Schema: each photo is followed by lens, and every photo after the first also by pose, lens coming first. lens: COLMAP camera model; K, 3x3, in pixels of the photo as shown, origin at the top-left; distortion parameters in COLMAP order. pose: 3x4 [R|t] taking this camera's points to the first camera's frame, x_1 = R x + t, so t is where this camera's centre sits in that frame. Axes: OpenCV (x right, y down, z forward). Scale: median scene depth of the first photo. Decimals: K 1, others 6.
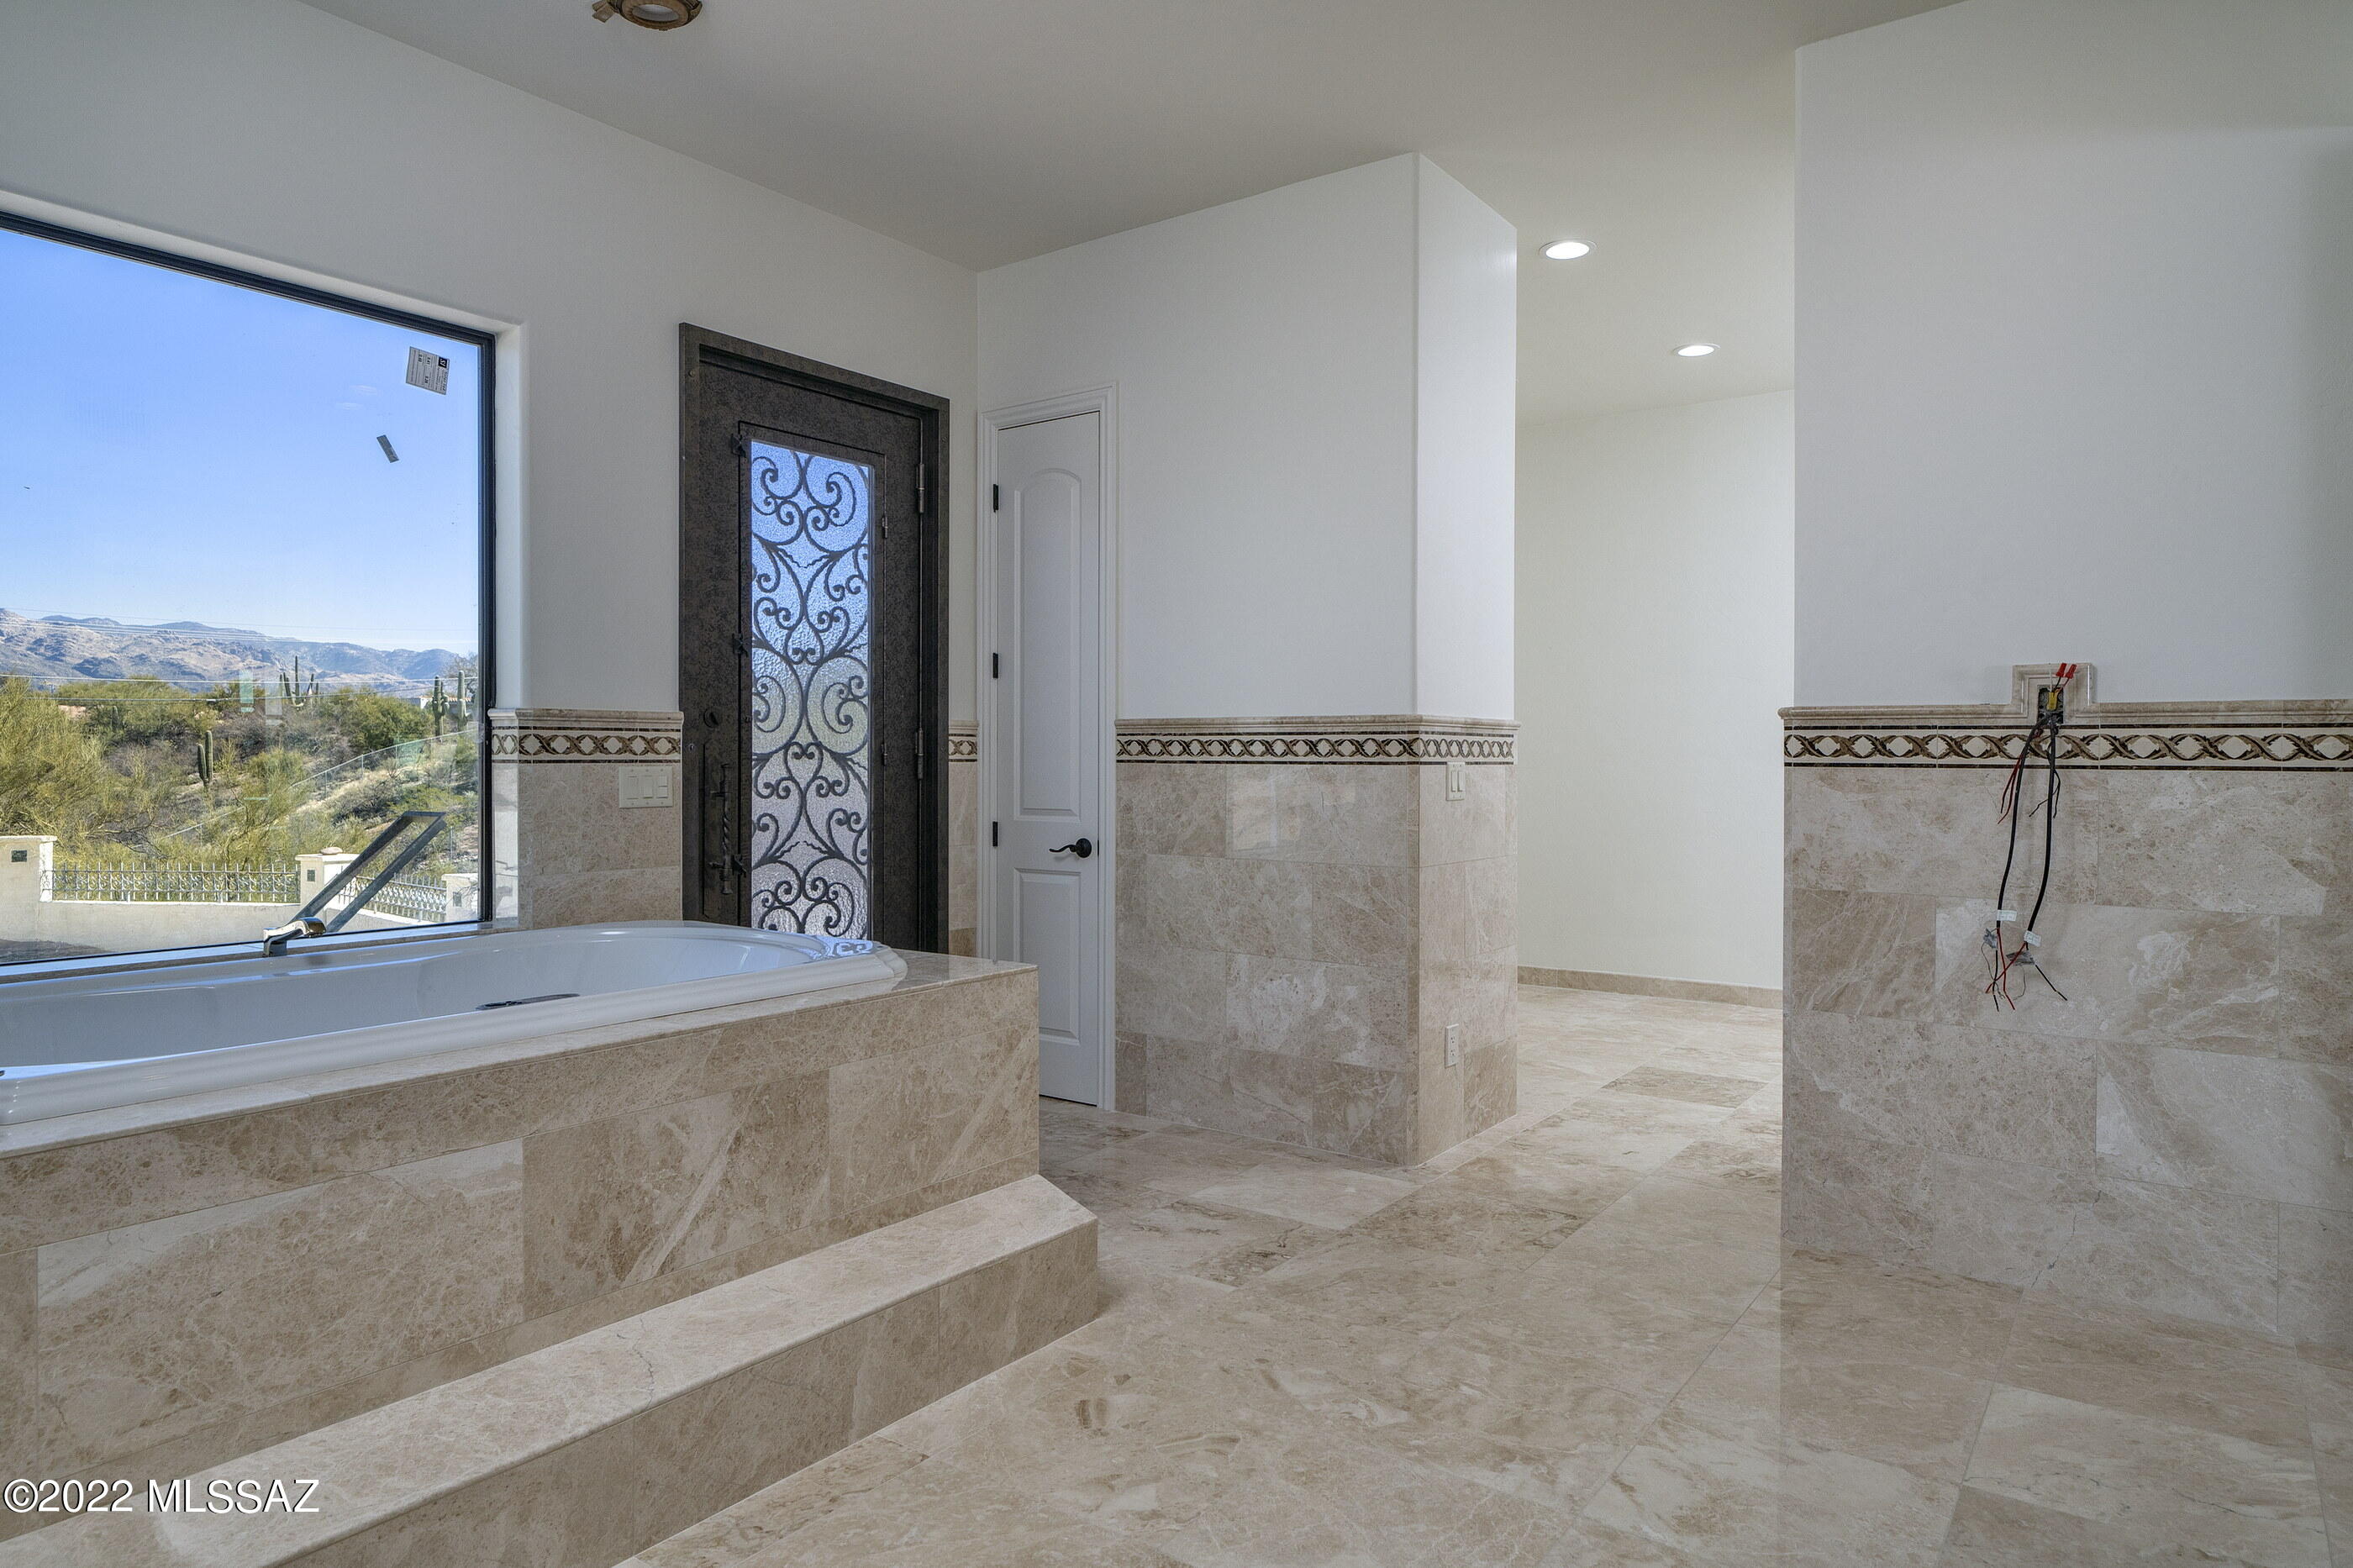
lens RADIAL K [[1303.6, 0, 1175.2], [0, 1303.6, 769.3], [0, 0, 1]] dist [0.001555, 0.000599]
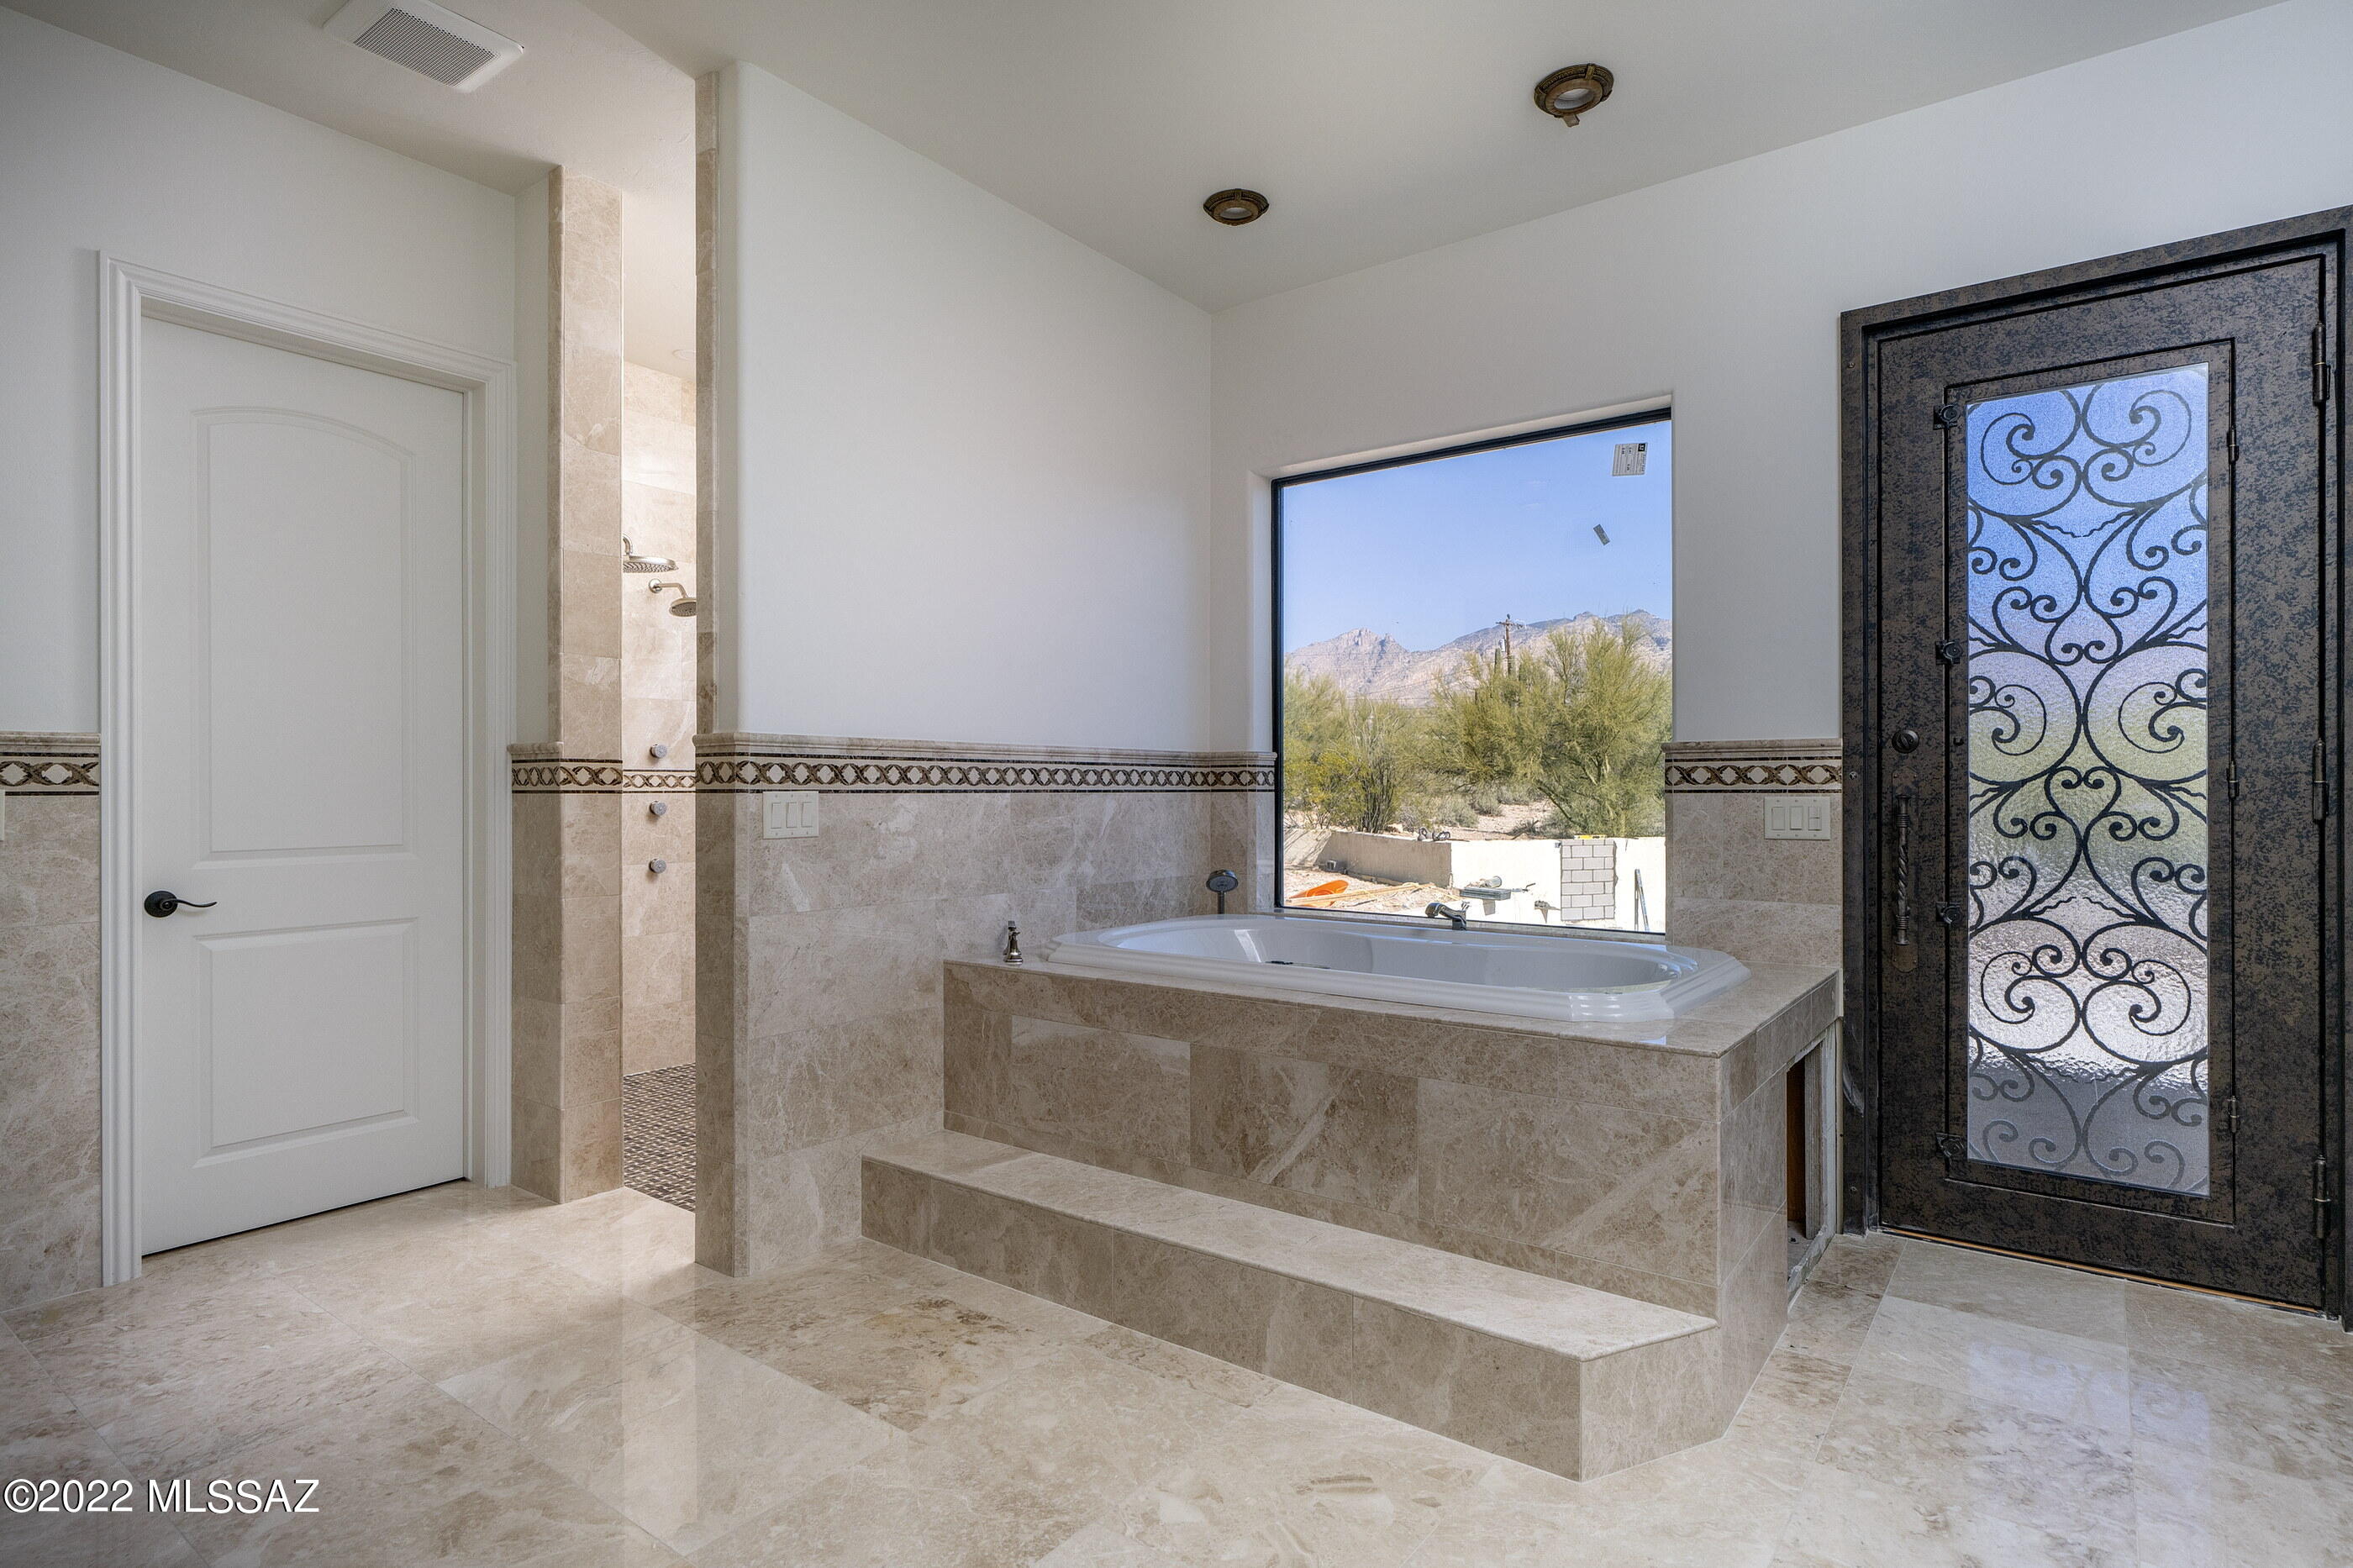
lens RADIAL K [[1286.7, 0, 1176.1], [0, 1286.7, 790.3], [0, 0, 1]] dist [-0.000209, 0.001271]
pose [[-0.006623, -0.000833, -0.999978, 0.554089], [-0.007988, 0.999968, -0.000780, -0.002511], [0.999946, 0.007982, -0.006629, 0.565919]]
